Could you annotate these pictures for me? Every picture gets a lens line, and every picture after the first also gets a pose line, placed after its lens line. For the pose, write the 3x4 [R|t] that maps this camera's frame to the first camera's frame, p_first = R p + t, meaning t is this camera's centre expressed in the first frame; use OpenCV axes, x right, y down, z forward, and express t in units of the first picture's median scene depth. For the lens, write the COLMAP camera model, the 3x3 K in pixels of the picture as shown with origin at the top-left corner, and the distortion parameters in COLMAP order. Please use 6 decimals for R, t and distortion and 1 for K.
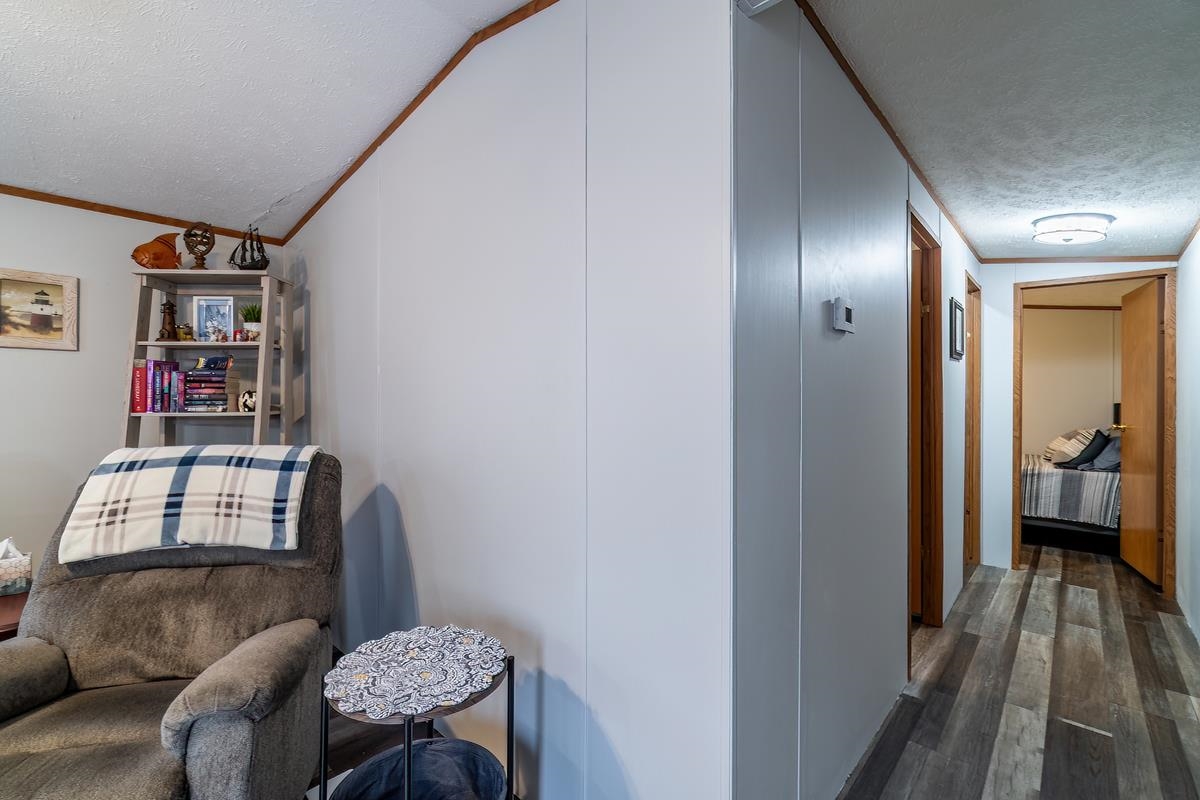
lens RADIAL K [[534.0, 0, 581.4], [0, 534.0, 397.0], [0, 0, 1]] dist [-0.004448, 0.002044]
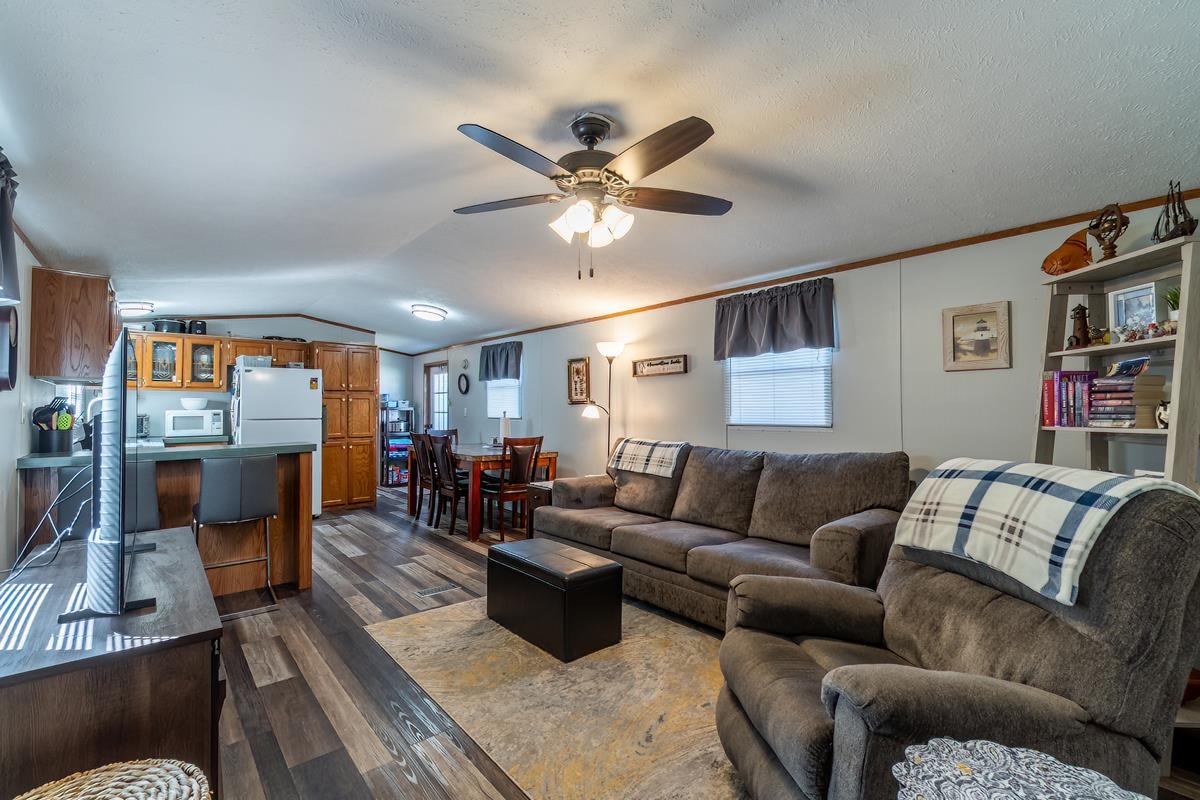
lens RADIAL K [[534.0, 0, 597.7], [0, 534.0, 397.1], [0, 0, 1]] dist [-0.004448, 0.002044]
pose [[-0.118667, -0.028850, -0.992515, 0.234682], [0.003851, 0.999557, -0.029515, 0.001681], [0.992927, -0.007324, -0.118503, 0.300307]]
